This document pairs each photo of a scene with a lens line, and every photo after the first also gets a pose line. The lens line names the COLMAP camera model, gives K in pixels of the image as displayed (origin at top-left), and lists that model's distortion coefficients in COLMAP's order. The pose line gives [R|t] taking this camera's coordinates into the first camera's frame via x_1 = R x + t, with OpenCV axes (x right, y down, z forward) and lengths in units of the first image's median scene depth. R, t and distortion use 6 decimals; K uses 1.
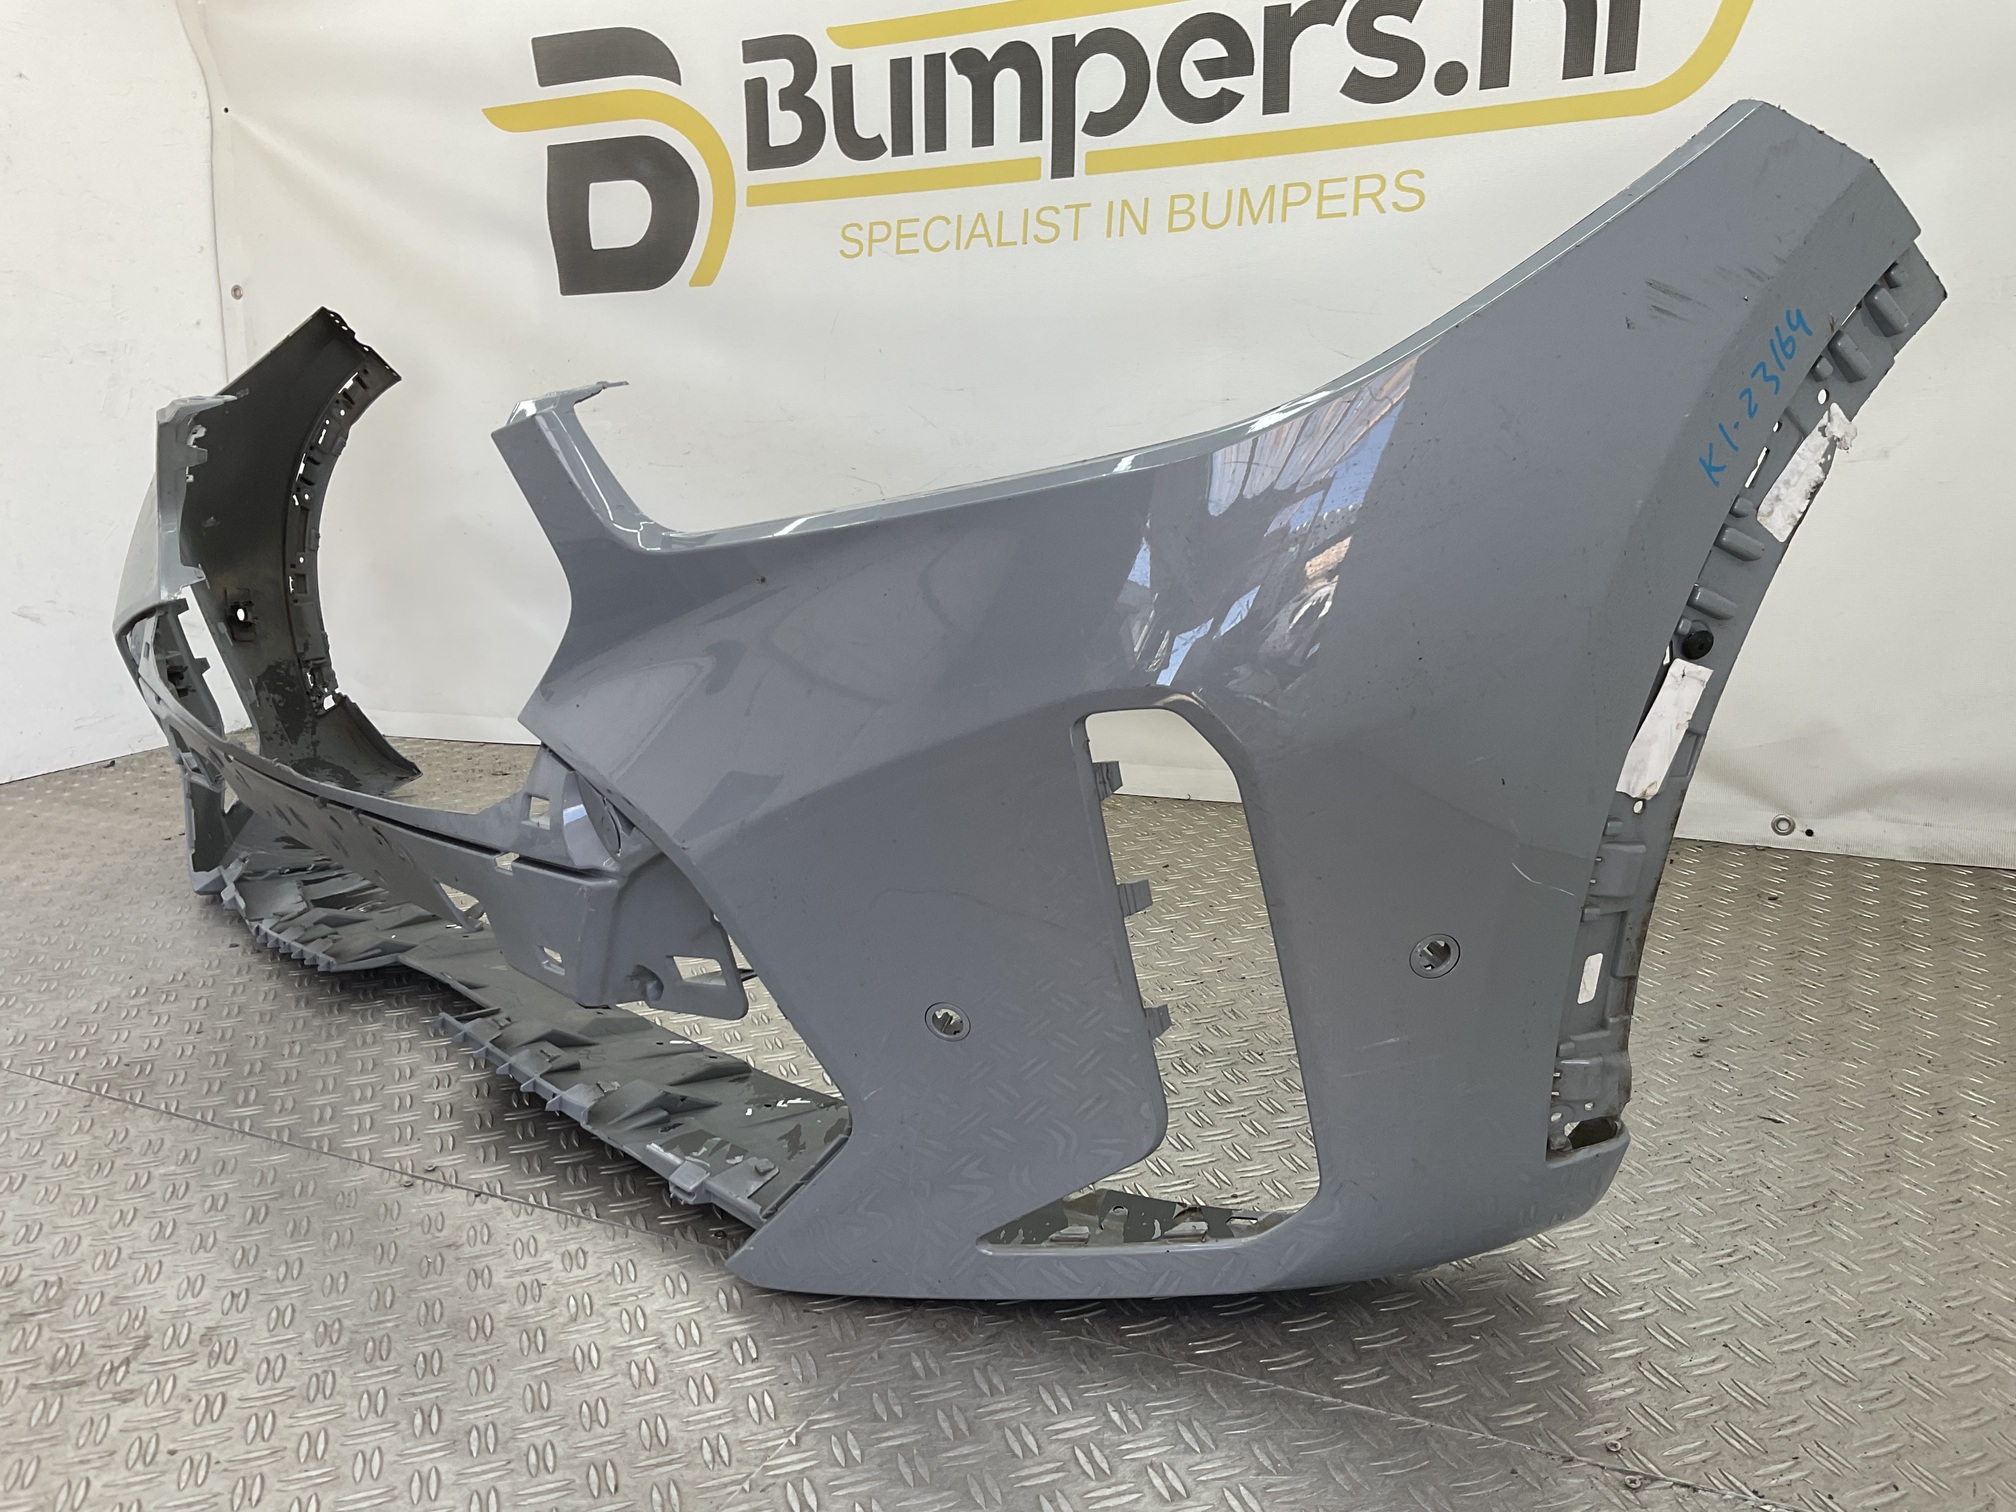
lens RADIAL K [[1668.8, 0, 994.9], [0, 1668.8, 755.0], [0, 0, 1]] dist [0.075868, -0.134520]
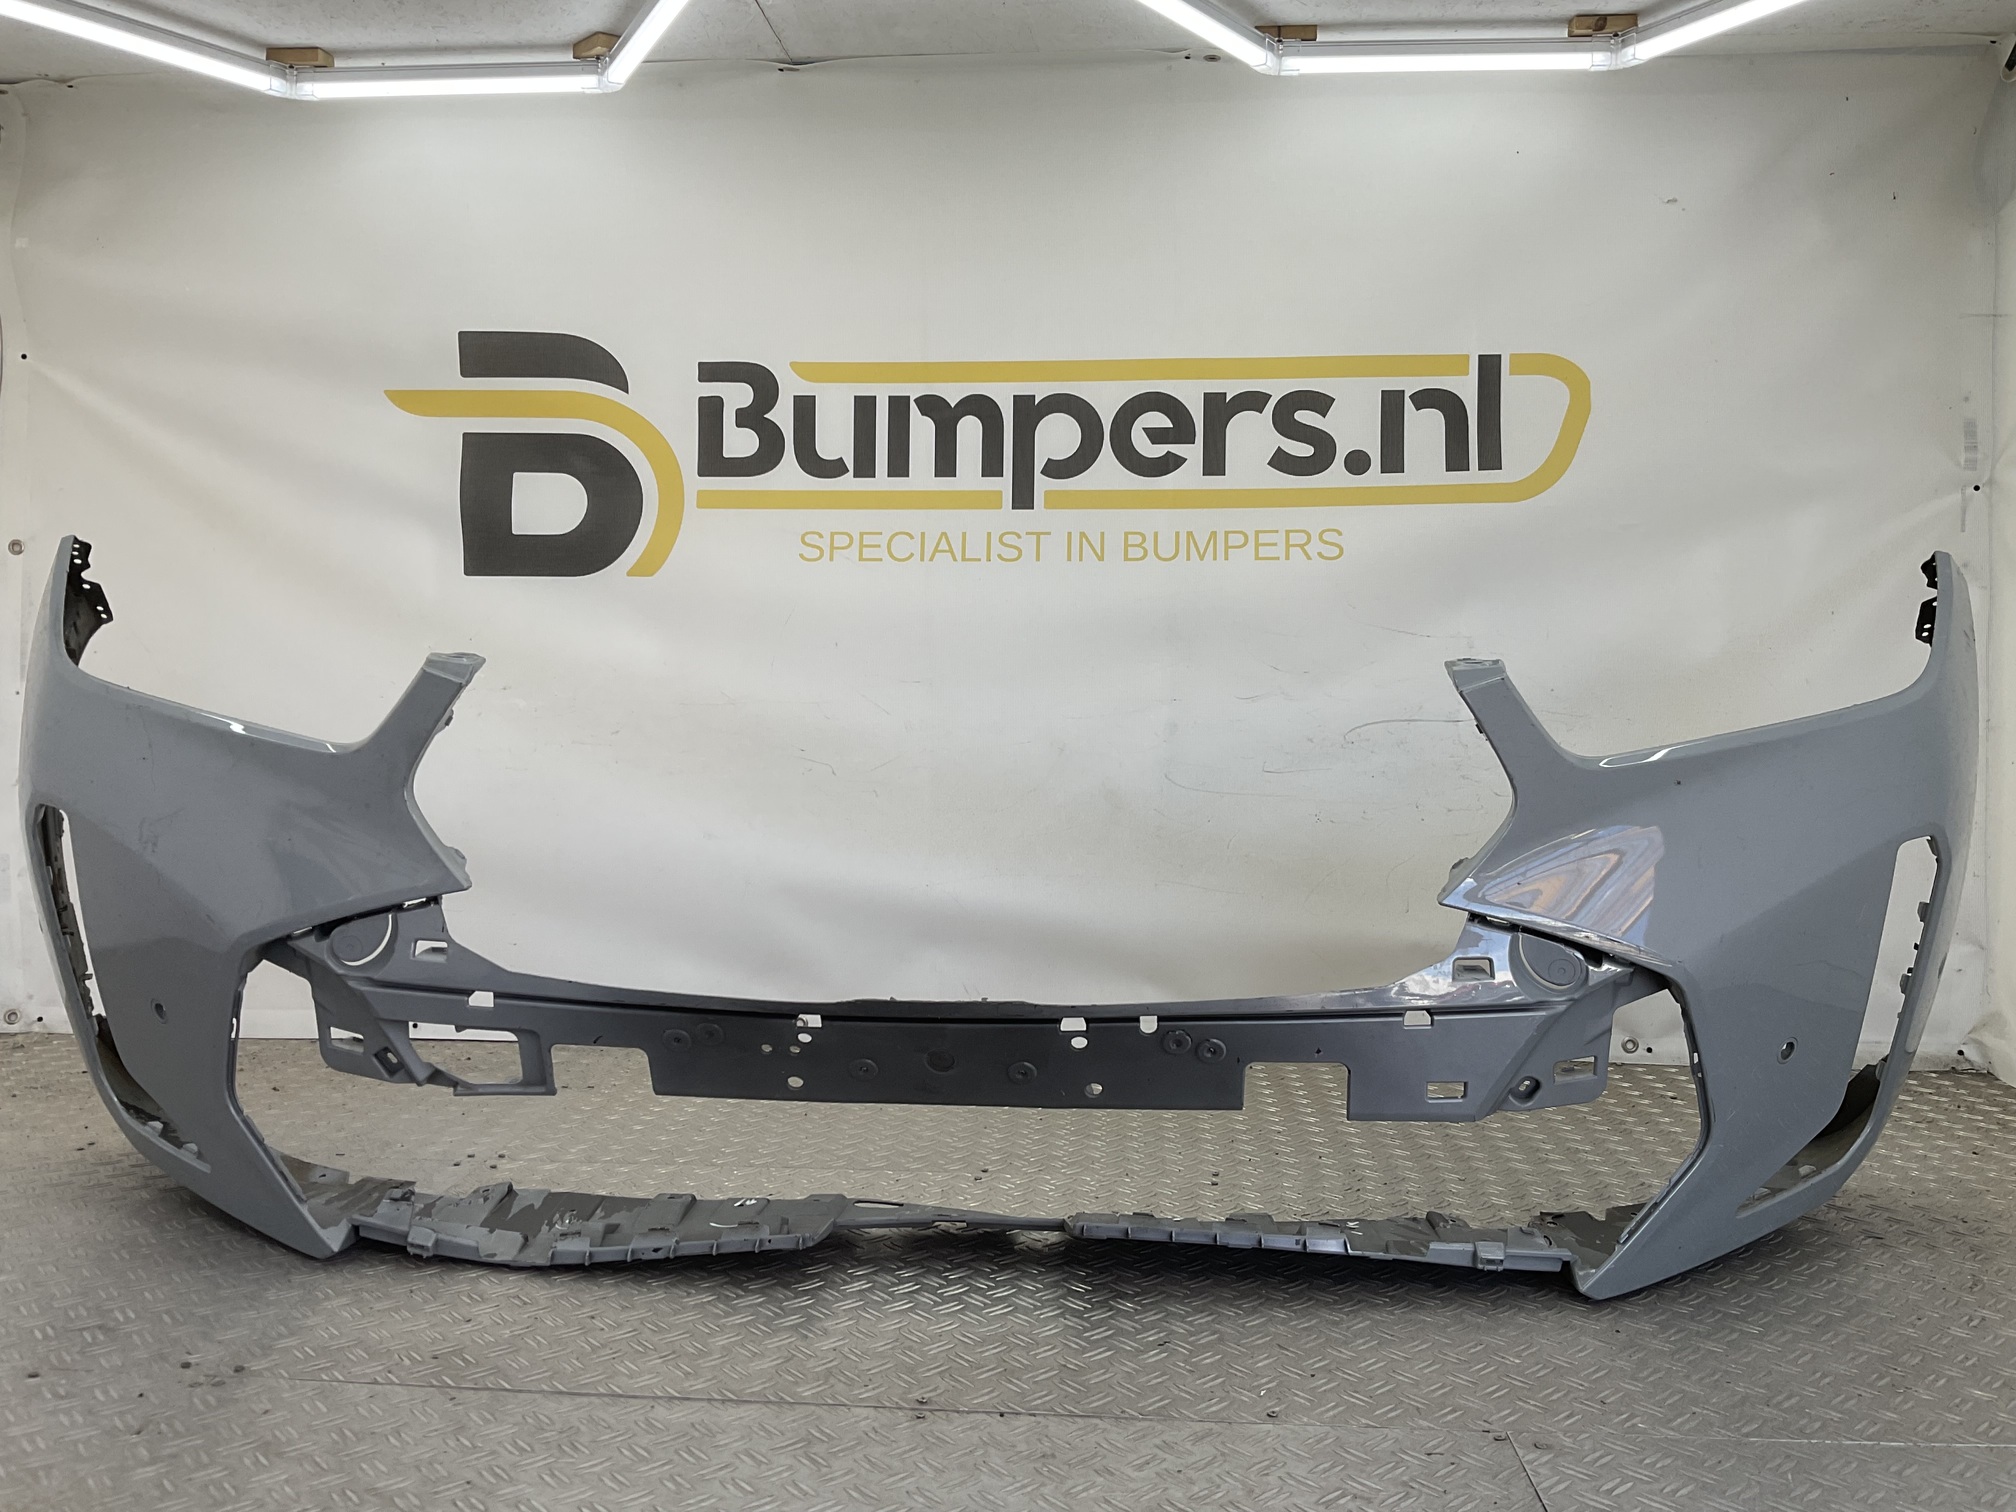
lens RADIAL K [[1668.8, 0, 997.1], [0, 1668.8, 748.6], [0, 0, 1]] dist [0.075868, -0.134520]
pose [[0.920360, 0.029211, 0.389980, -0.447599], [0.045925, 0.982233, -0.181957, 0.029358], [-0.388367, 0.185376, 0.902667, -0.003253]]
